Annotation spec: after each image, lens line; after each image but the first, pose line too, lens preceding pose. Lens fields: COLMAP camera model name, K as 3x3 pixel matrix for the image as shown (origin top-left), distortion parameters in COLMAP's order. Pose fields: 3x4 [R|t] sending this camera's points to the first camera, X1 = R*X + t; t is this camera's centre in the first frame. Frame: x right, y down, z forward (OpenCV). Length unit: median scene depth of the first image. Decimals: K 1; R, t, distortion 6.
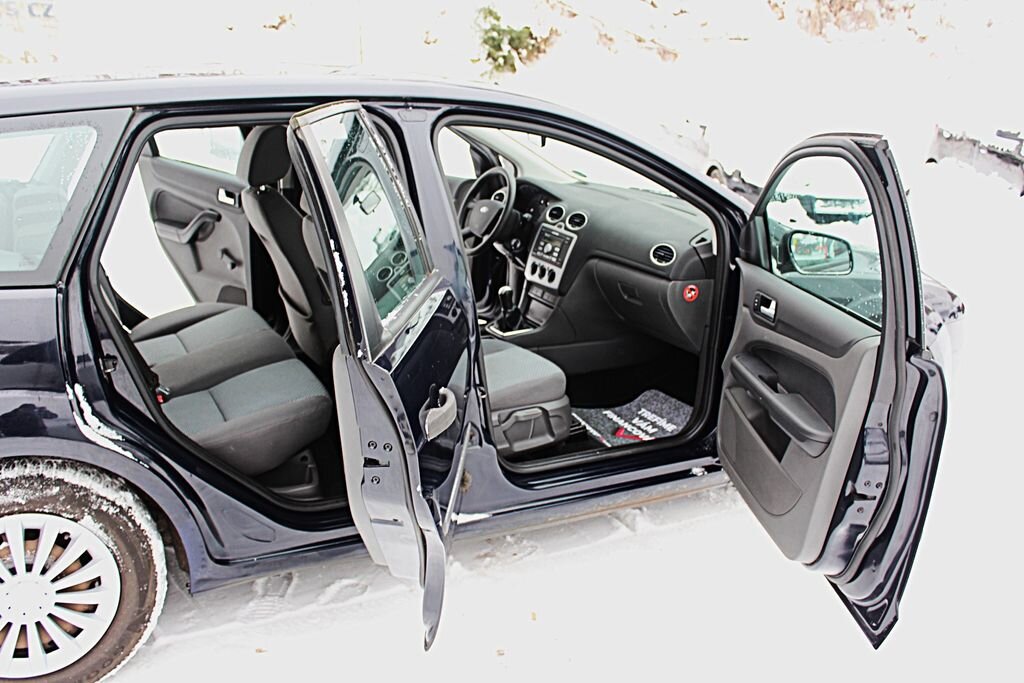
lens RADIAL K [[963.3, 0, 512.0], [0, 963.3, 341.5], [0, 0, 1]] dist [-0.152768, 0.164127]
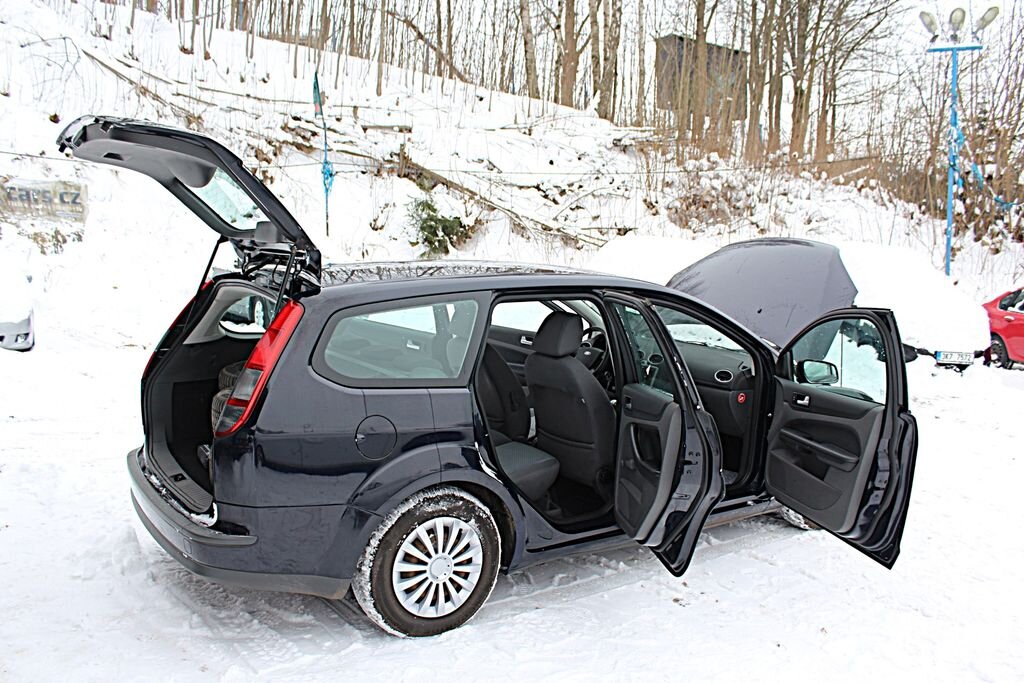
lens RADIAL K [[850.4, 0, 512.0], [0, 850.4, 341.5], [0, 0, 1]] dist [-0.175128, 0.165018]
pose [[0.989872, -0.002253, 0.141943, -0.371019], [0.025818, 0.986057, -0.164395, 0.074065], [-0.139593, 0.166395, 0.976128, -0.368165]]
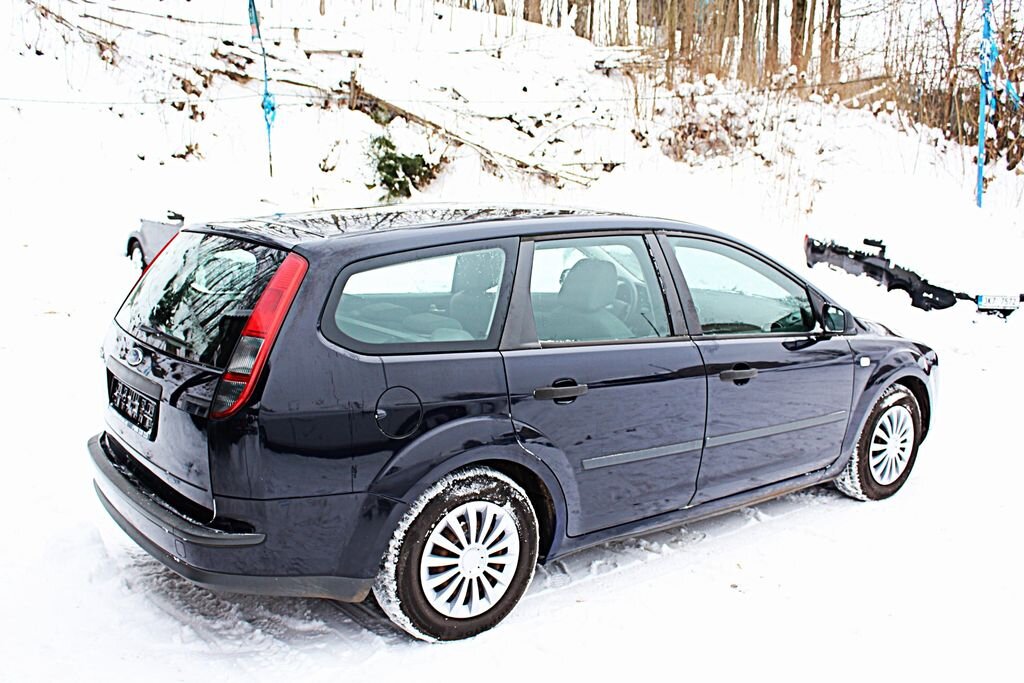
lens RADIAL K [[963.3, 0, 512.0], [0, 963.3, 341.5], [0, 0, 1]] dist [-0.152768, 0.164127]
pose [[0.983086, -0.036256, 0.179519, -0.439619], [0.057569, 0.991698, -0.114980, 0.066004], [-0.173860, 0.123370, 0.977012, -0.333146]]
